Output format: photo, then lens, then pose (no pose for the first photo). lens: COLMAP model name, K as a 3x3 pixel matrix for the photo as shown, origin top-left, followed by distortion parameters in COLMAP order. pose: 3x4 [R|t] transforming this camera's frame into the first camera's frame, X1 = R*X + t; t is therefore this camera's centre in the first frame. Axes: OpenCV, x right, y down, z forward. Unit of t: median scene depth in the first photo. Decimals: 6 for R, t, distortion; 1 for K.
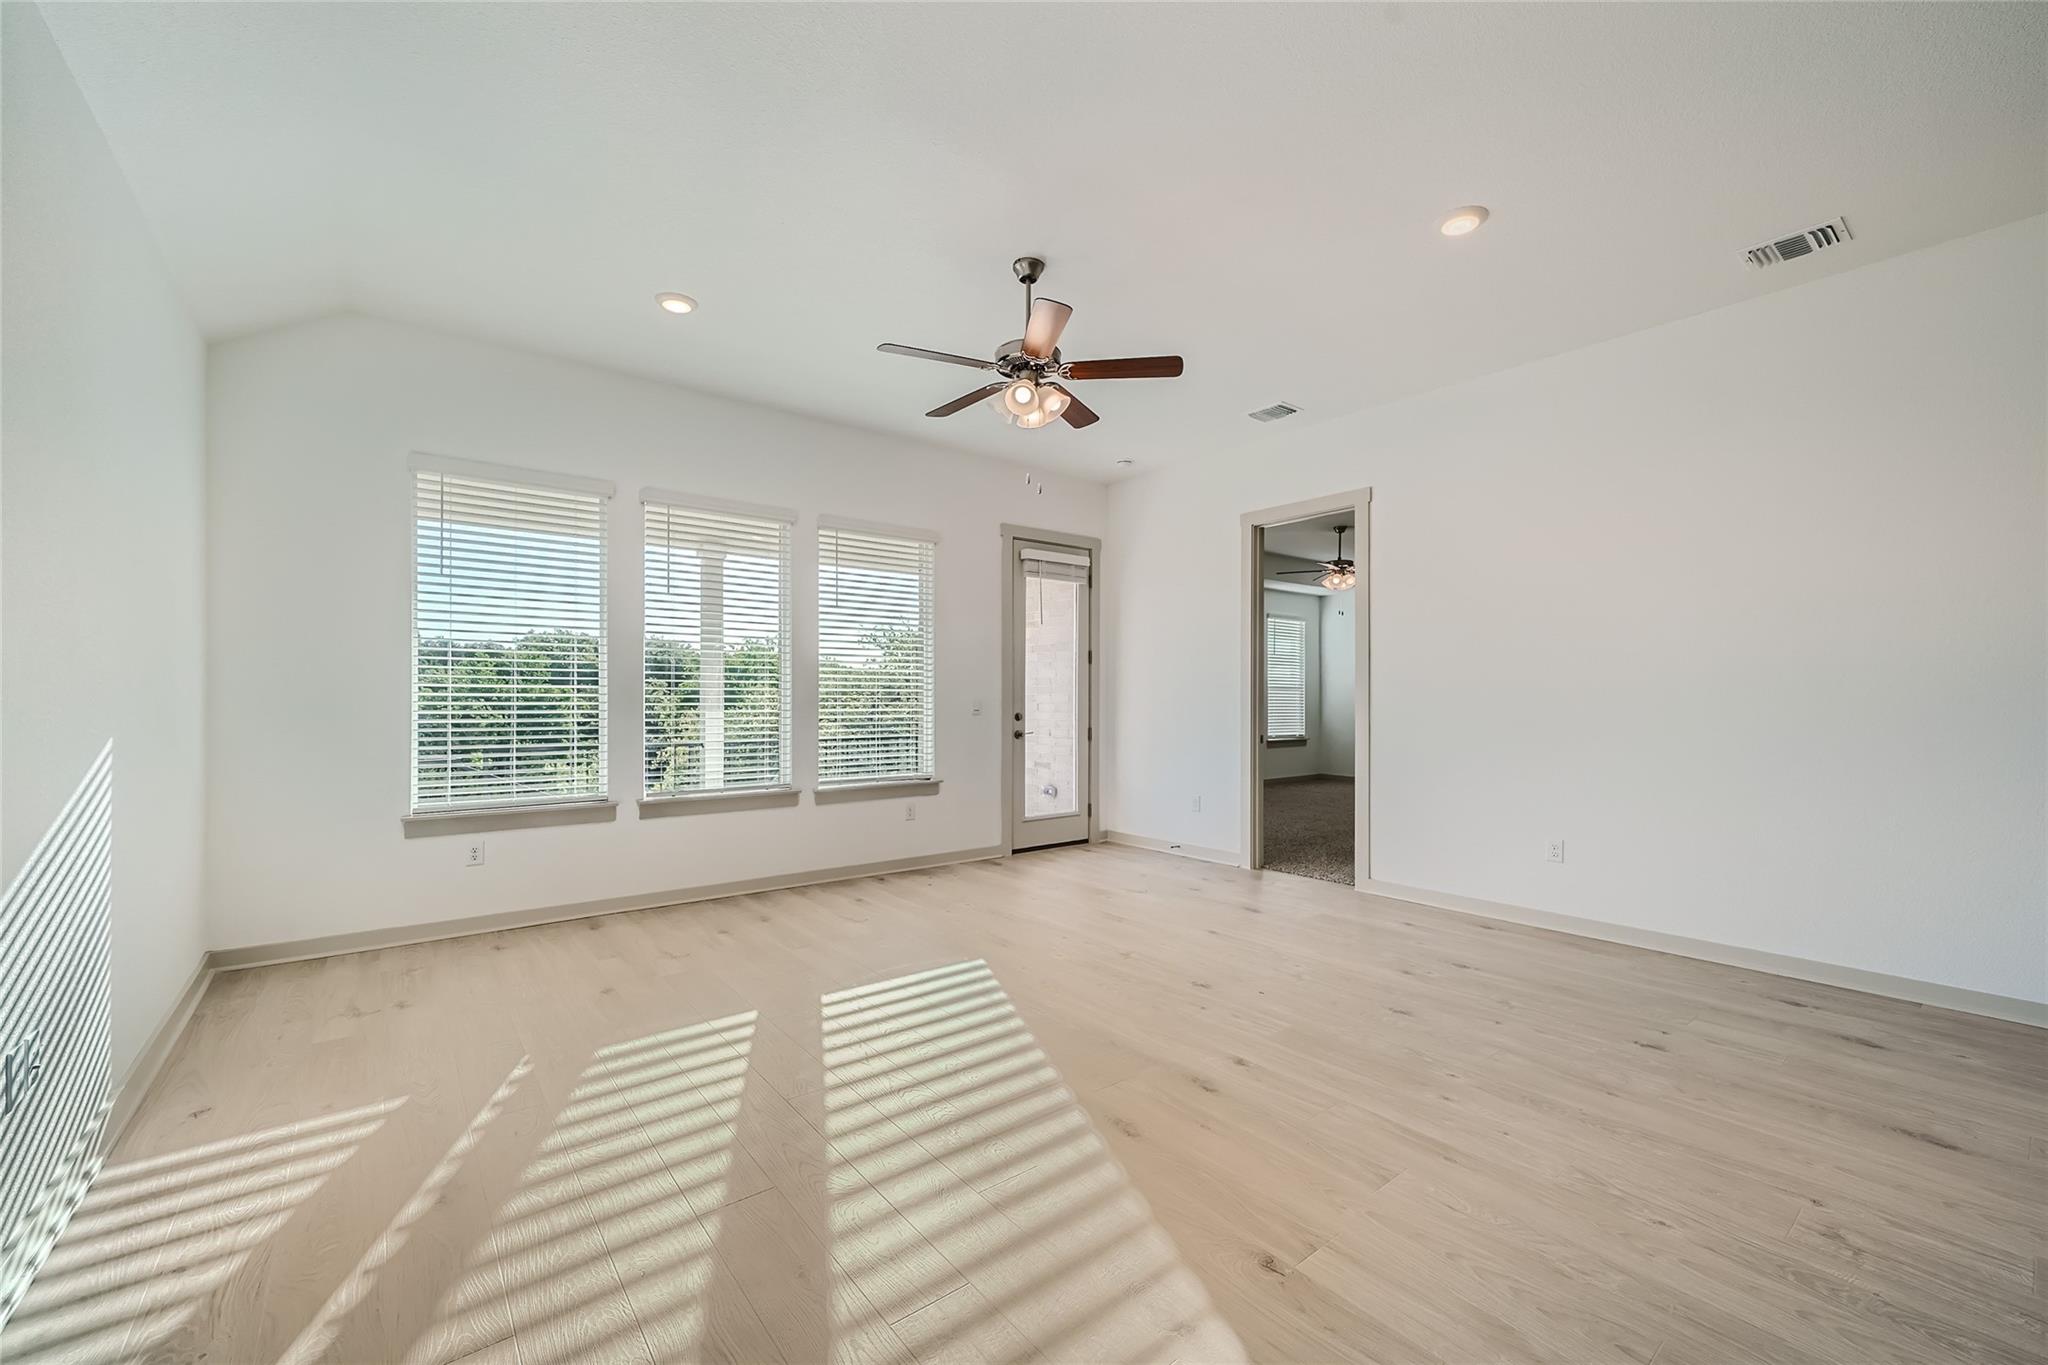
lens RADIAL K [[822.3, 0, 1023.5], [0, 822.3, 692.7], [0, 0, 1]] dist [0.002341, 0.000362]
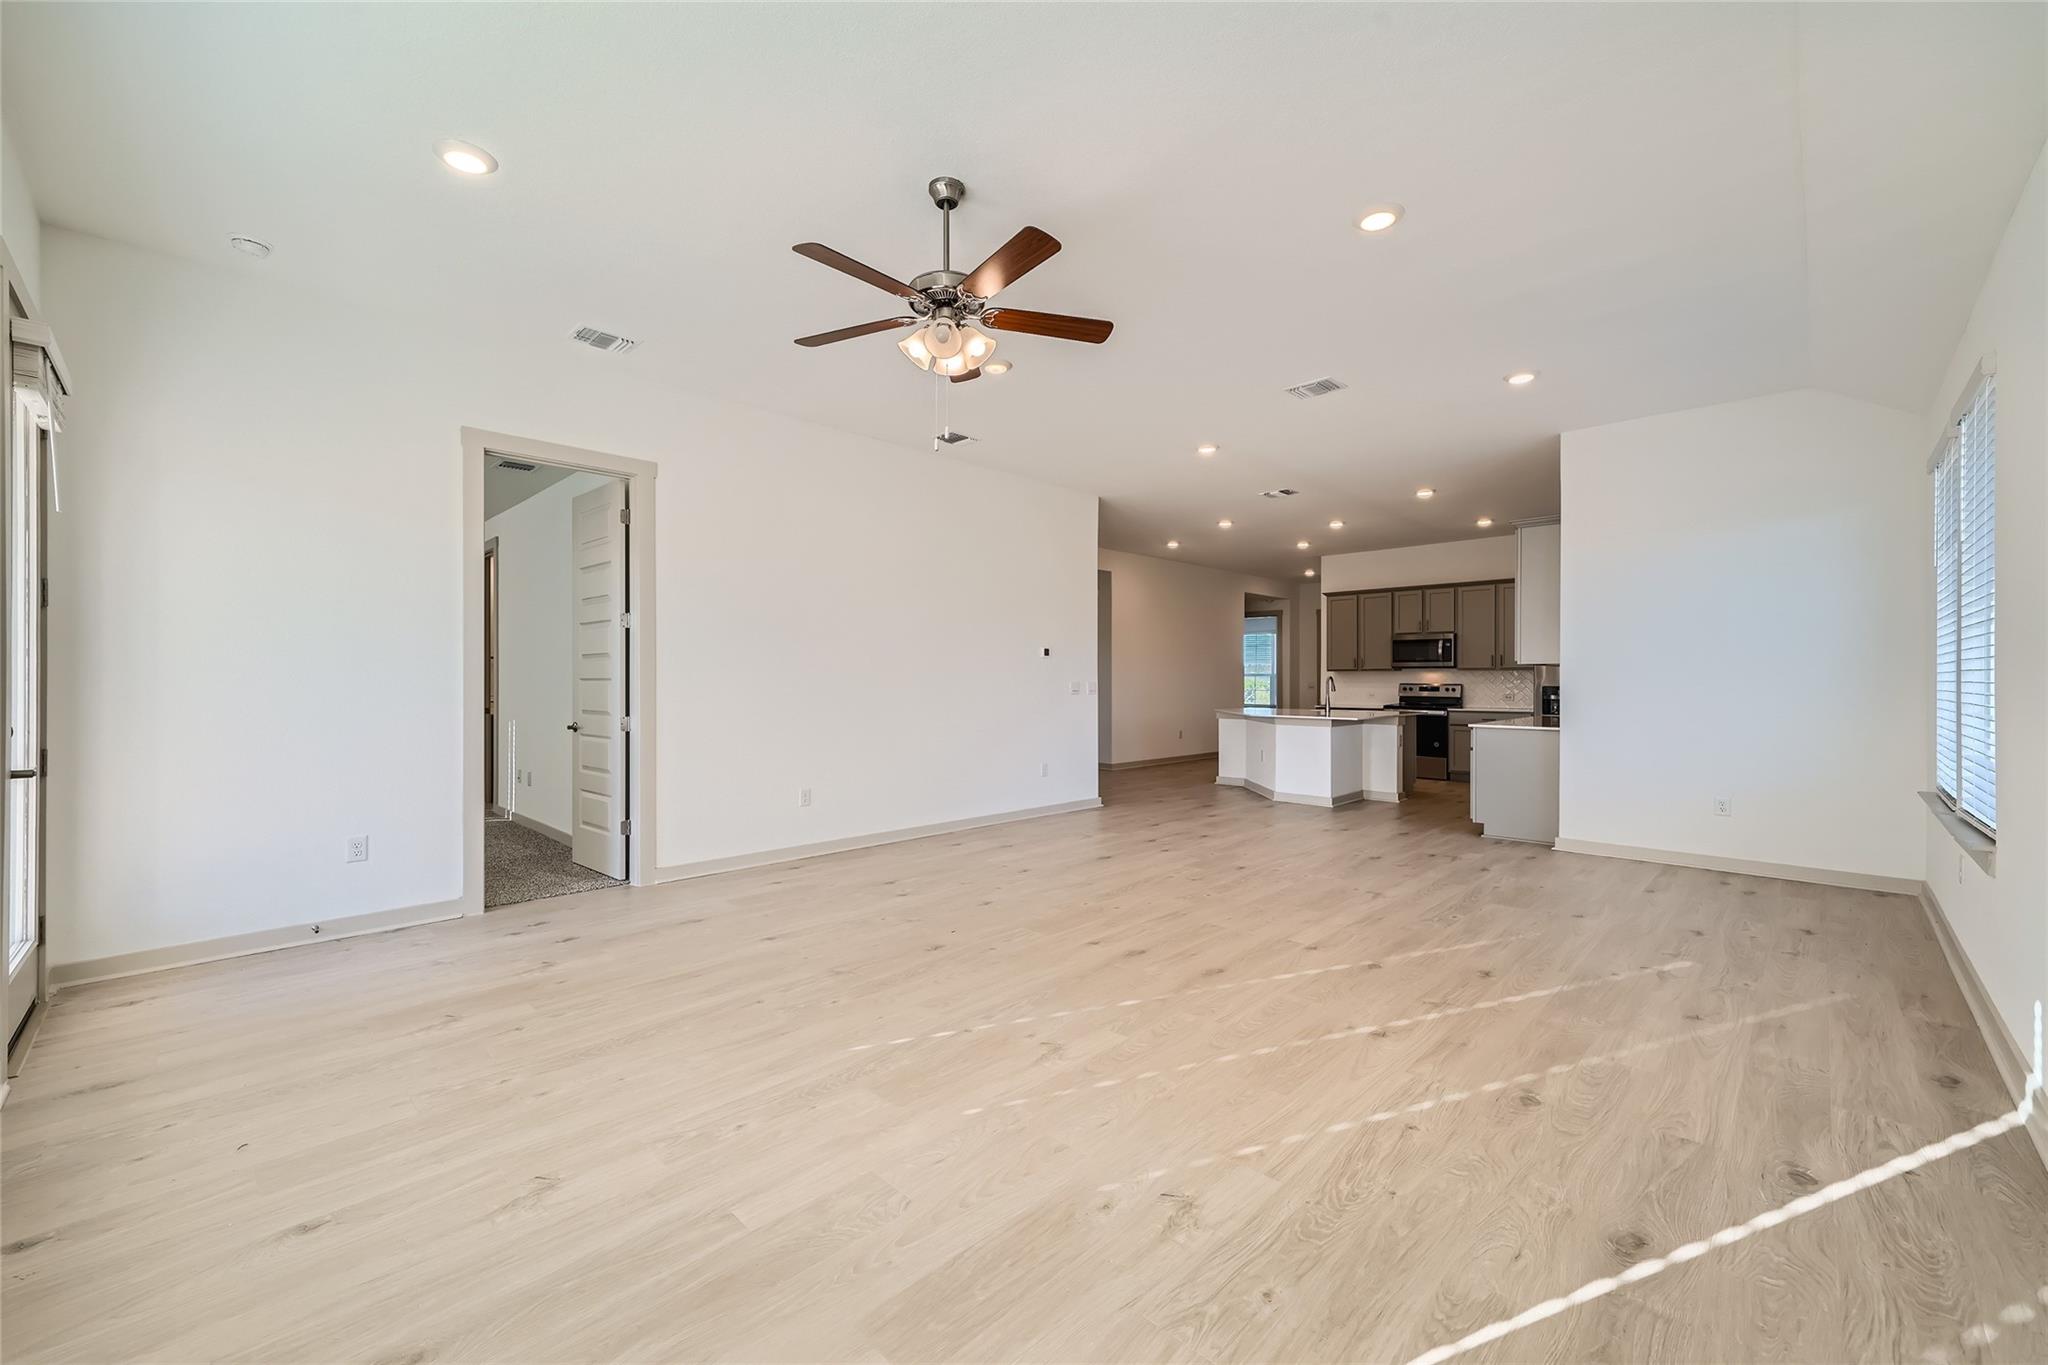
lens RADIAL K [[809.8, 0, 1026.9], [0, 809.8, 683.5], [0, 0, 1]] dist [0.001597, 0.000194]
pose [[-0.131292, -0.006026, 0.991325, -0.791454], [-0.008178, 0.999954, 0.004995, -0.000188], [-0.991310, -0.007451, -0.131335, 0.944068]]
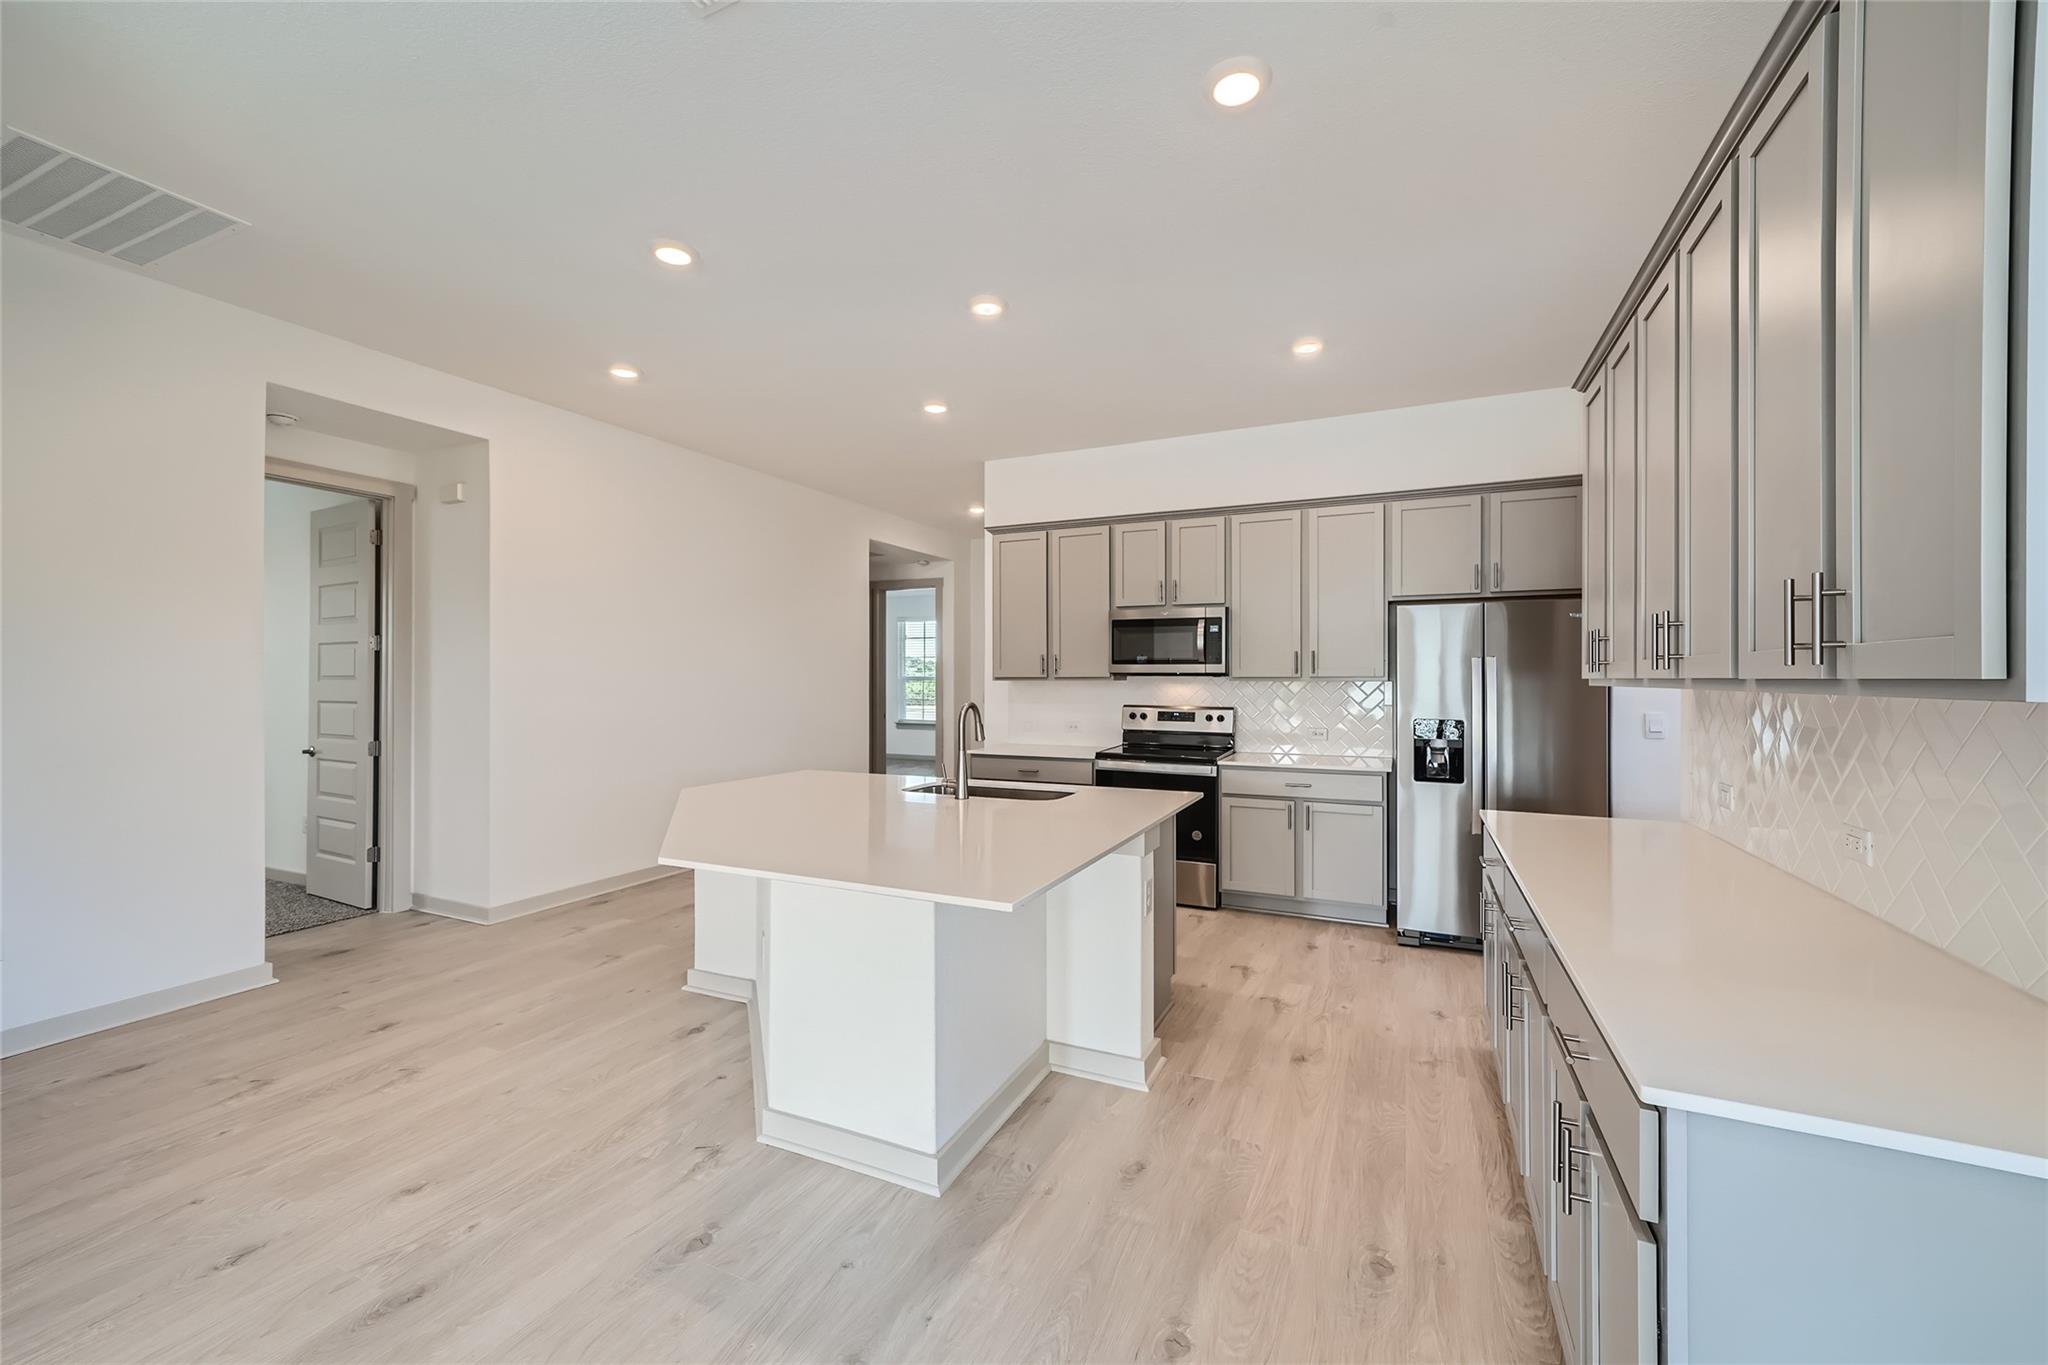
lens RADIAL K [[812.9, 0, 1025.1], [0, 812.9, 678.5], [0, 0, 1]] dist [0.011073, 0.000217]
pose [[-0.454956, -0.004149, 0.890504, 0.641652], [-0.007838, 0.999969, 0.000654, -0.044685], [-0.890479, -0.006682, -0.454975, 0.092386]]
